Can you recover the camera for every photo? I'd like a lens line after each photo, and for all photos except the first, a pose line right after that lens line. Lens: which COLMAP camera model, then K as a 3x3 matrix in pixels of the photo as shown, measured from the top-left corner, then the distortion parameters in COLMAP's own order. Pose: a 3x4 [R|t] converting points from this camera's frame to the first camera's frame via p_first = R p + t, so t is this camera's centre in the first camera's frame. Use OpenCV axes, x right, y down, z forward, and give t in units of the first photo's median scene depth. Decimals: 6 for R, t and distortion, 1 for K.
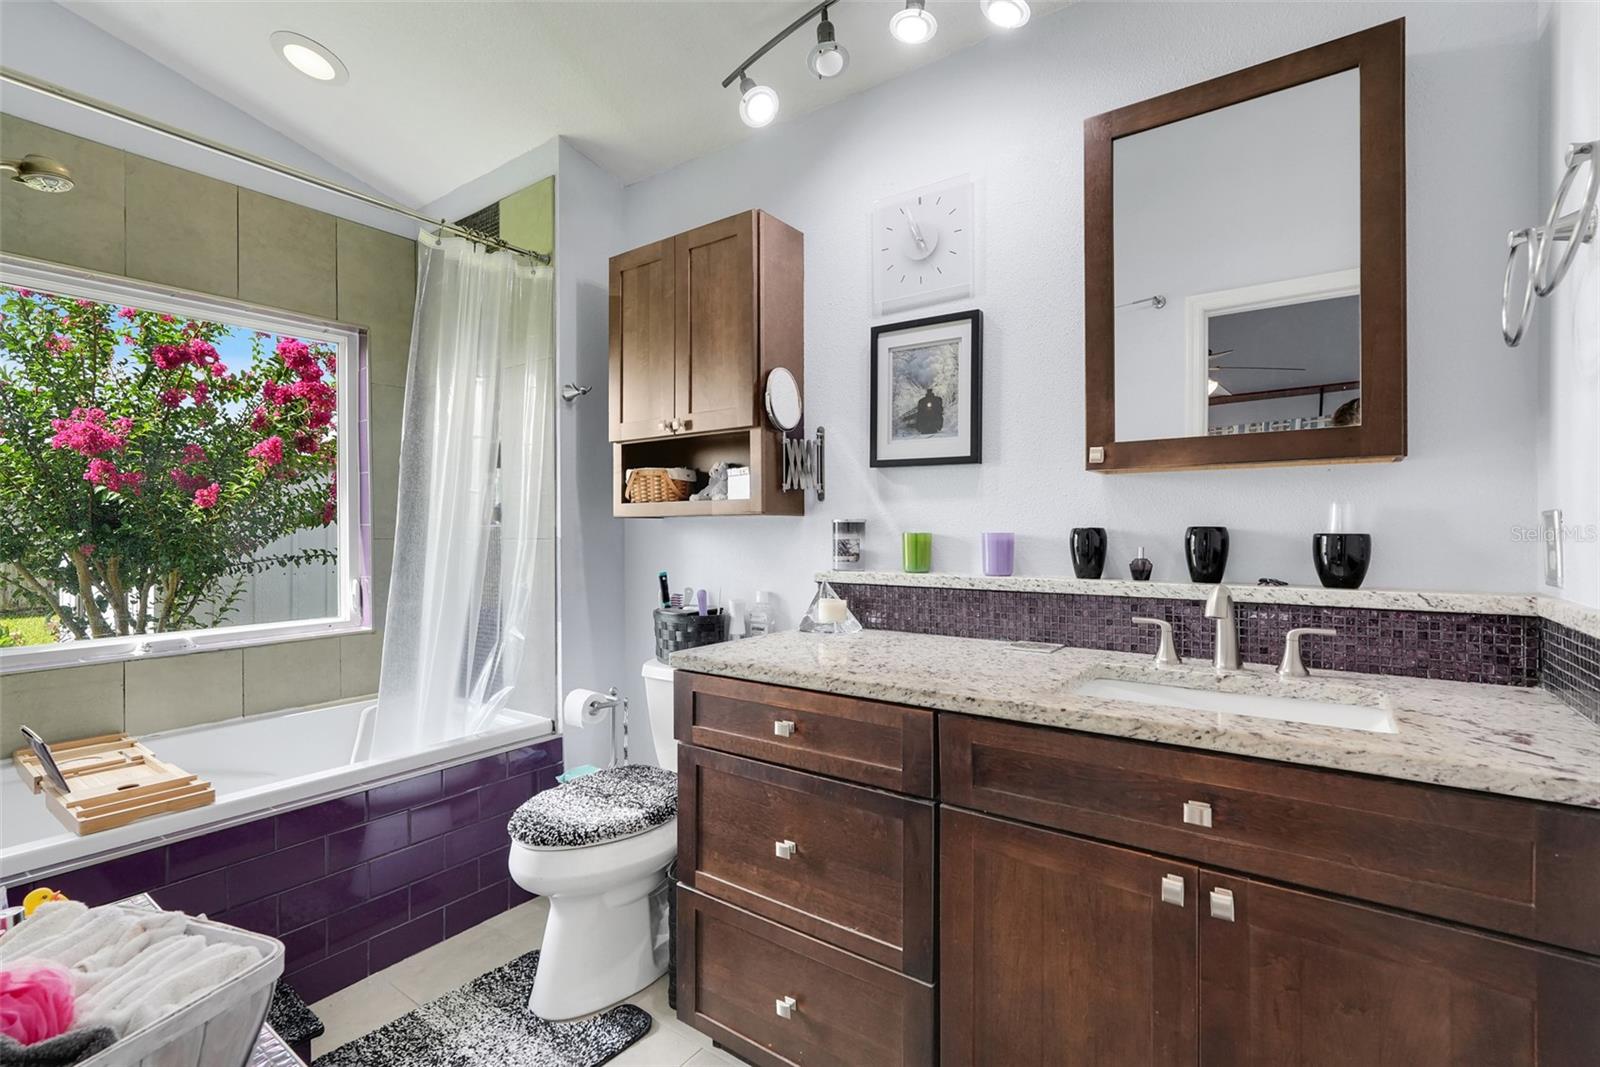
lens RADIAL K [[724.9, 0, 800.0], [0, 724.9, 533.5], [0, 0, 1]] dist [-0.000732, 0.000127]
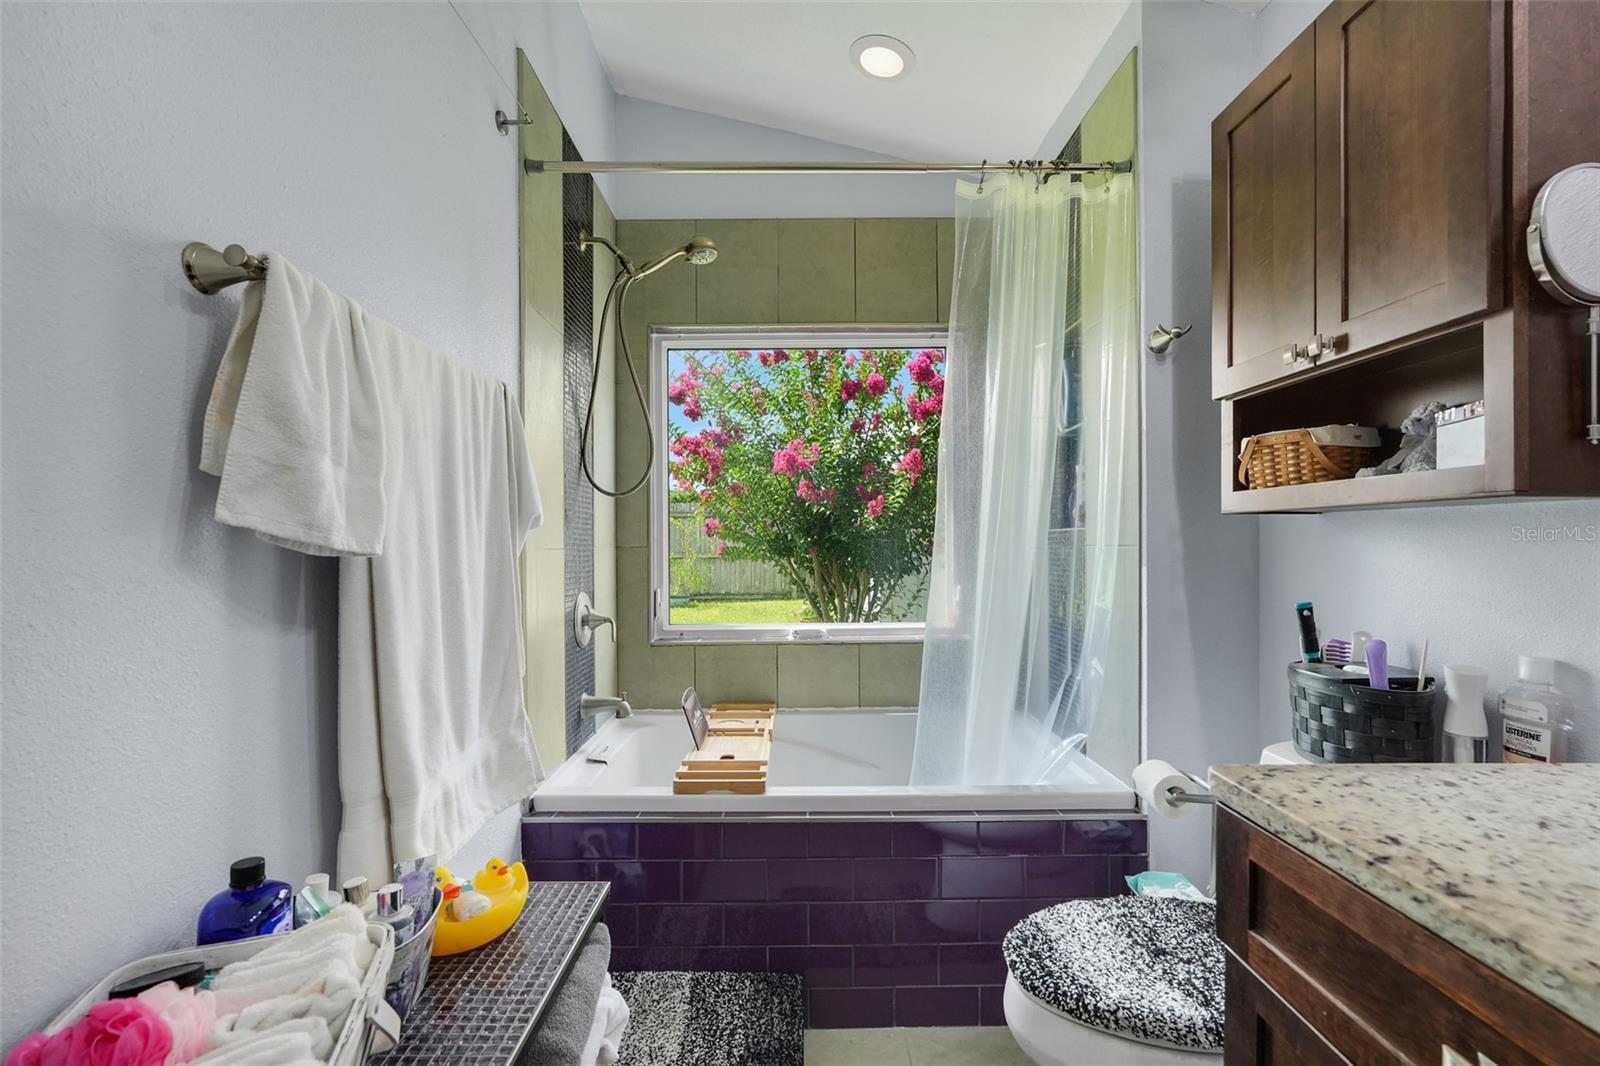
lens RADIAL K [[711.7, 0, 796.9], [0, 711.7, 541.3], [0, 0, 1]] dist [-0.022137, 0.010570]
pose [[0.589293, 0.003733, -0.807911, 0.036224], [-0.004140, 0.999990, 0.001601, 0.003689], [0.807909, 0.002402, 0.589303, 0.324117]]
